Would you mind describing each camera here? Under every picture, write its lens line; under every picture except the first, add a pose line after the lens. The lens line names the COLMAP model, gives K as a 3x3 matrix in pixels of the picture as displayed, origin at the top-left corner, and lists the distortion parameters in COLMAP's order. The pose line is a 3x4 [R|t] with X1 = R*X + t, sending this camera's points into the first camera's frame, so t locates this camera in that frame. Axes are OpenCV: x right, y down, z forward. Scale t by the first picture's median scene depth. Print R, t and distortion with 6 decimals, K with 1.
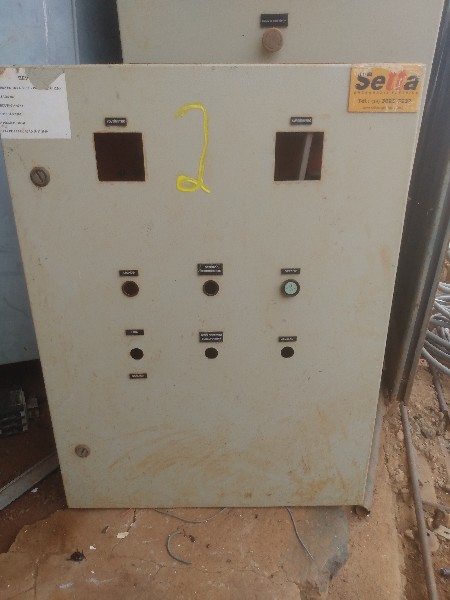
lens RADIAL K [[460.2, 0, 236.2], [0, 460.2, 300.0], [0, 0, 1]] dist [-0.004086, 0.002503]
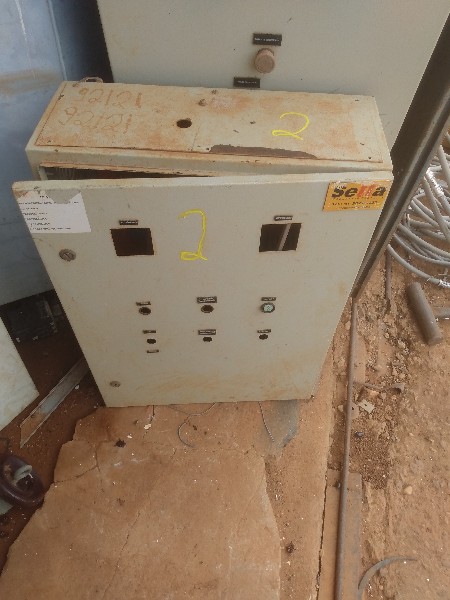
lens RADIAL K [[455.1, 0, 236.1], [0, 455.1, 295.8], [0, 0, 1]] dist [0.046630, -0.059155]
pose [[0.998826, -0.004503, 0.048232, -0.033613], [-0.019780, 0.870974, 0.490930, -0.655414], [-0.044219, -0.491308, 0.869863, -0.106972]]
